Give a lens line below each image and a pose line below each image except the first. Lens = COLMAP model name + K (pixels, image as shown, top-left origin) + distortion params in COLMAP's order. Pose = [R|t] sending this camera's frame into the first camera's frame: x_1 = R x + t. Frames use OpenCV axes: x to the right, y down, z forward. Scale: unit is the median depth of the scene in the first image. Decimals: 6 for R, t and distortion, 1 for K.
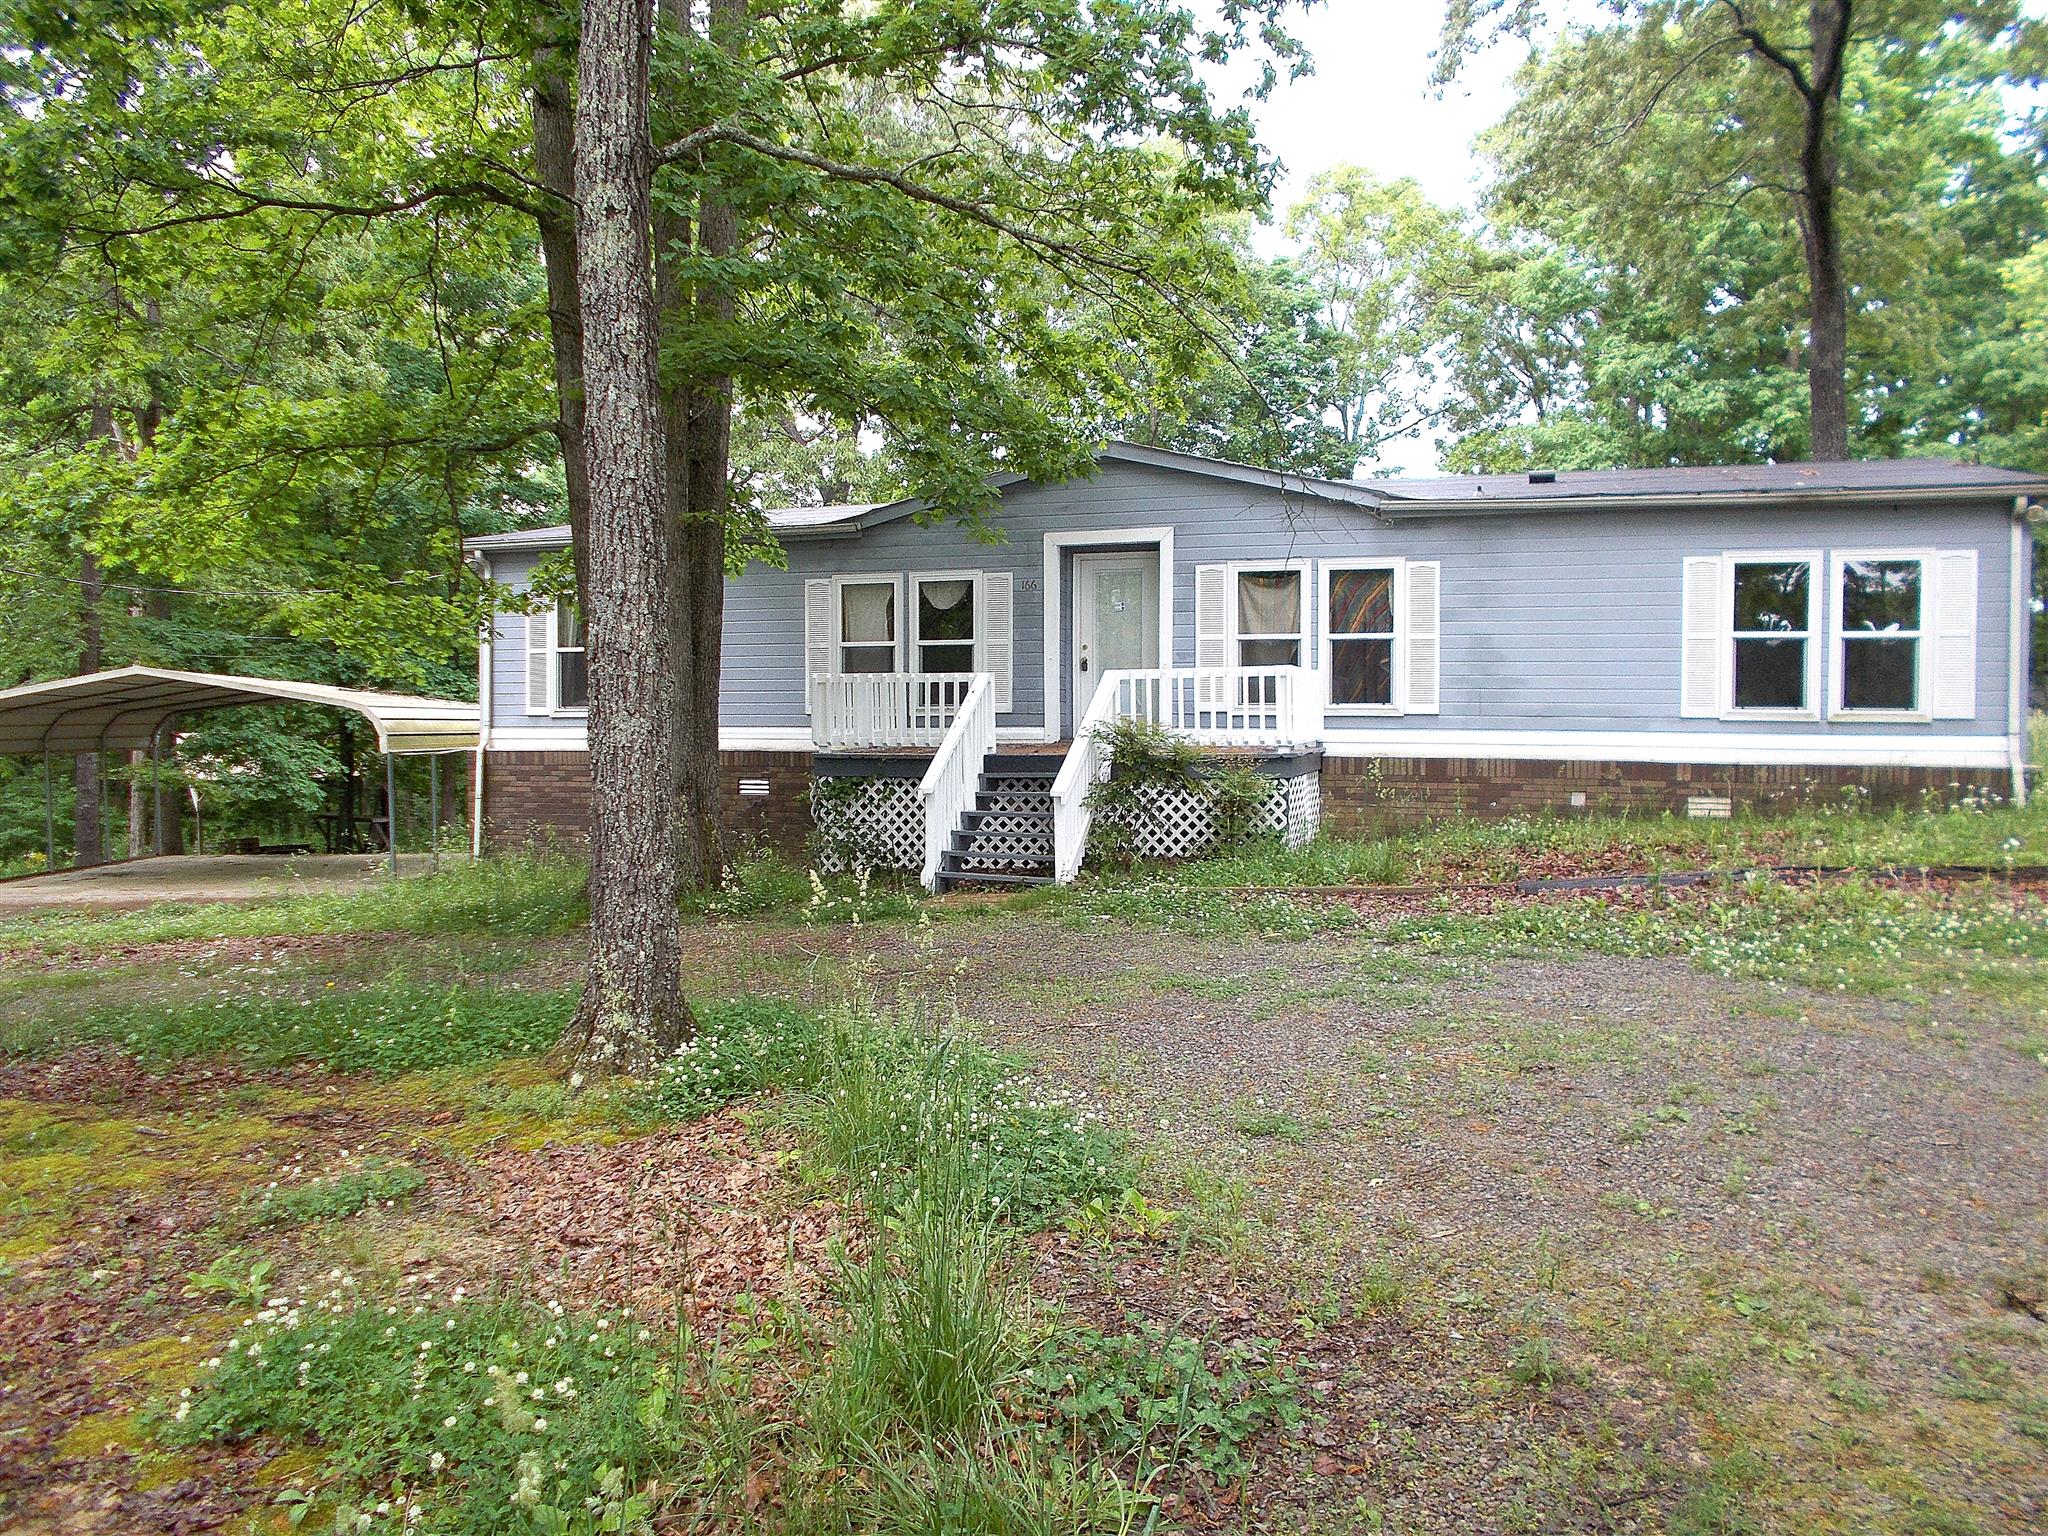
lens RADIAL K [[1559.3, 0, 1025.1], [0, 1559.3, 771.9], [0, 0, 1]] dist [-0.005294, 0.010274]
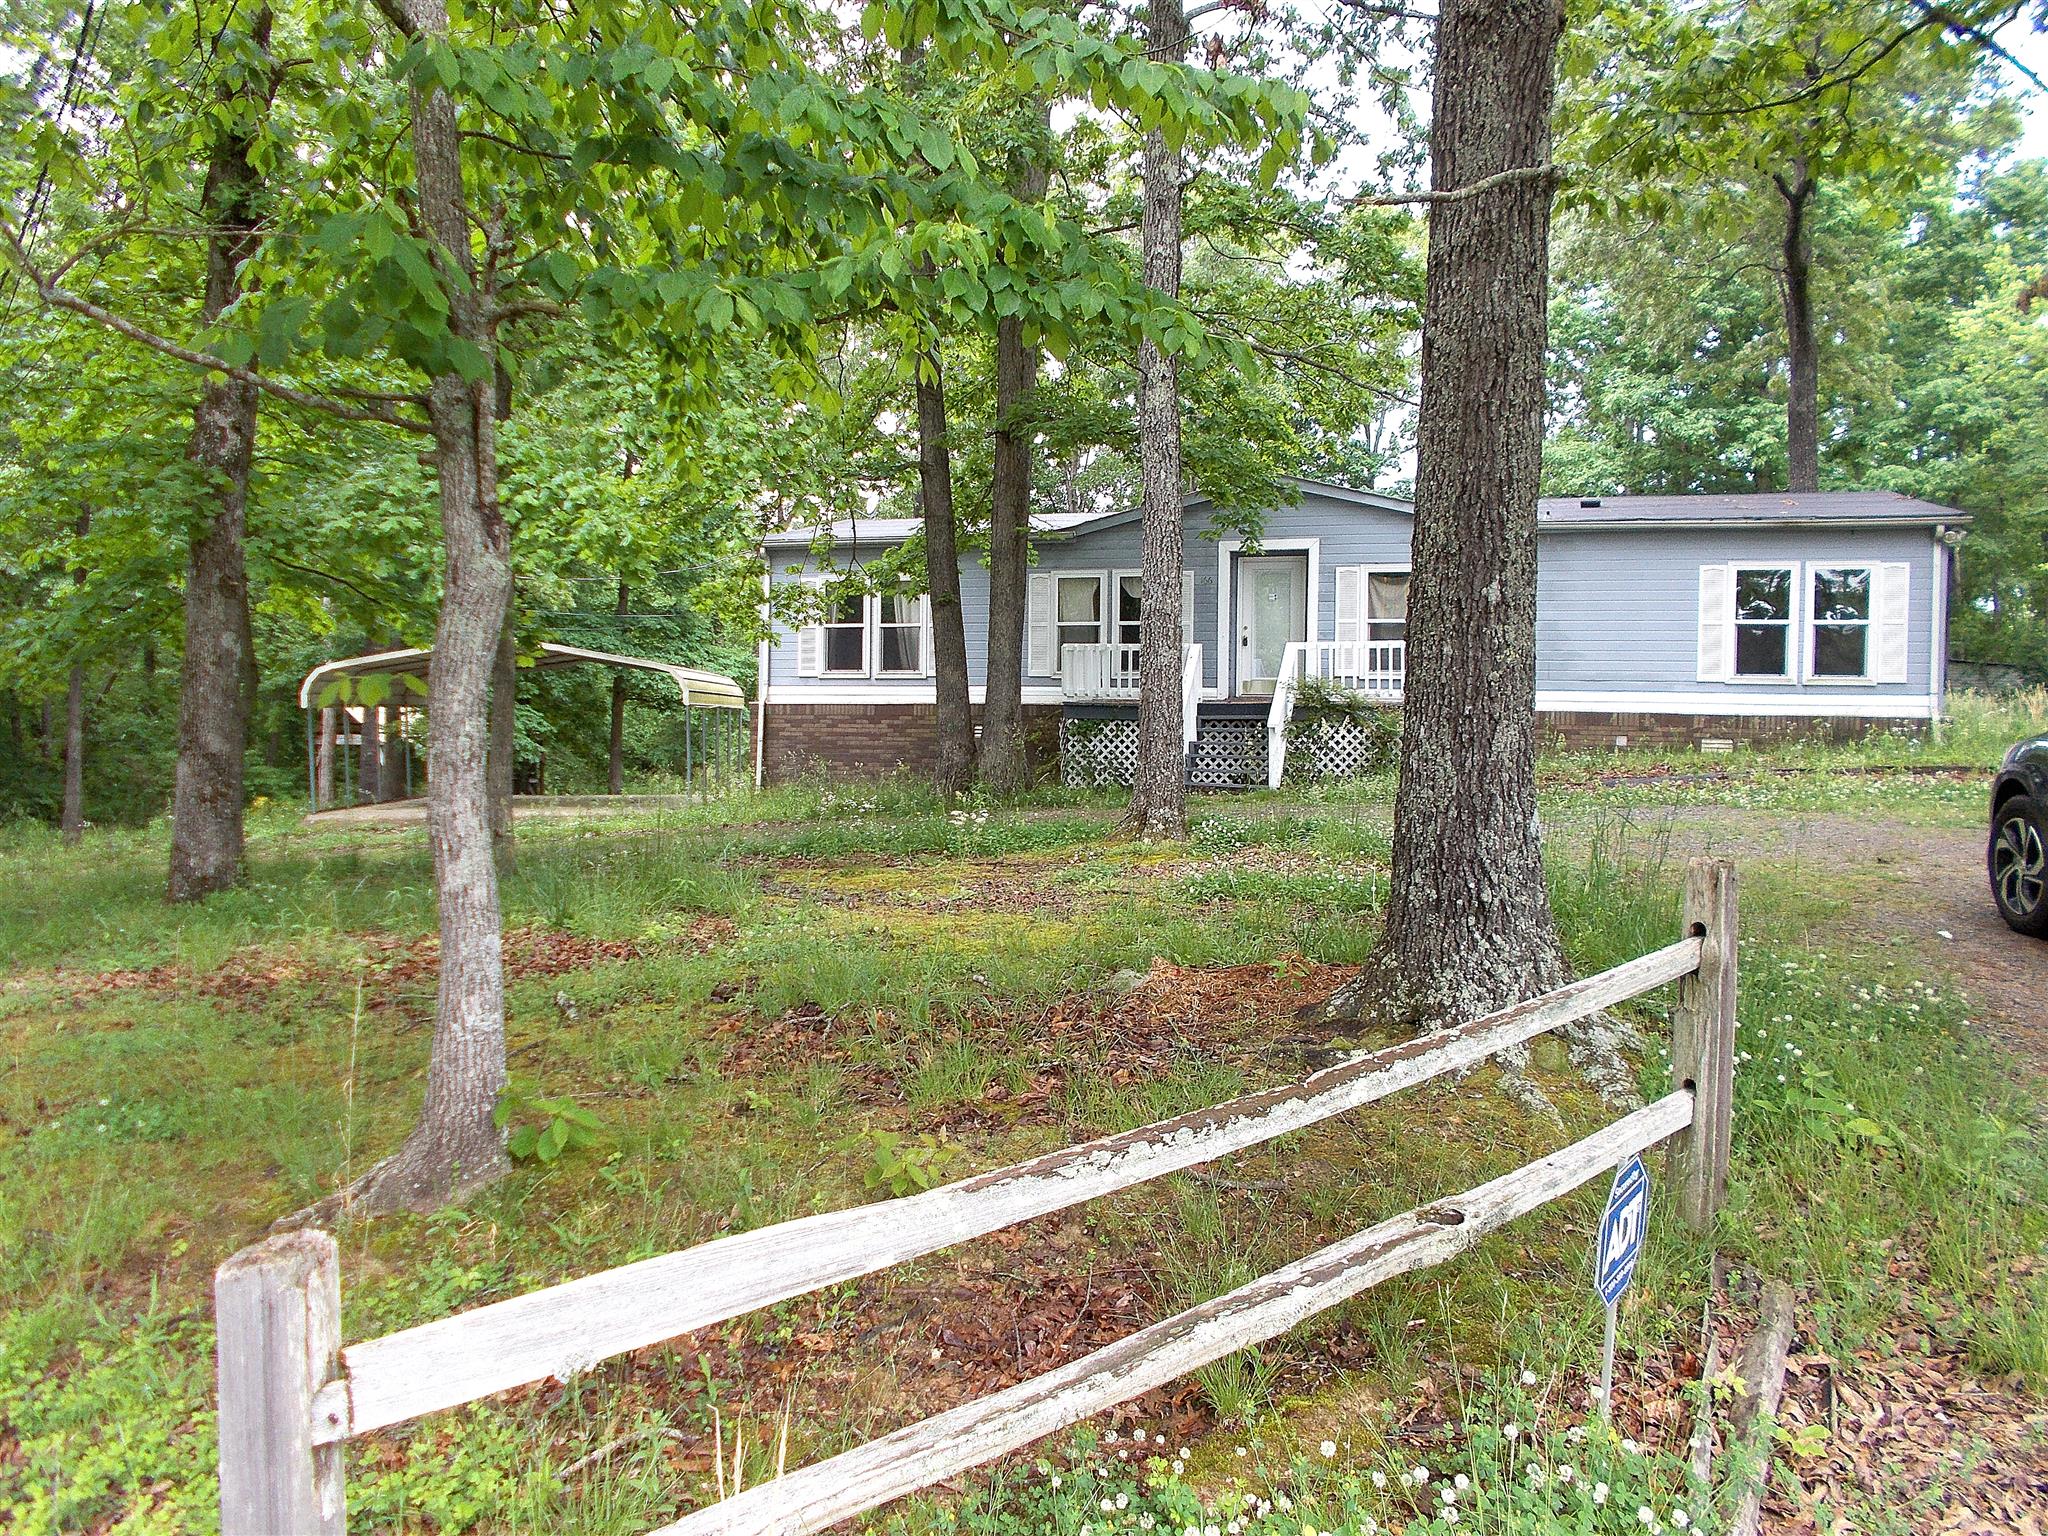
lens RADIAL K [[1559.3, 0, 1027.8], [0, 1559.3, 769.8], [0, 0, 1]] dist [-0.005294, 0.010274]
pose [[0.999796, 0.008800, 0.018177, -0.173031], [-0.008845, 0.999958, 0.002392, 0.040008], [-0.018155, -0.002552, 0.999832, -0.325984]]
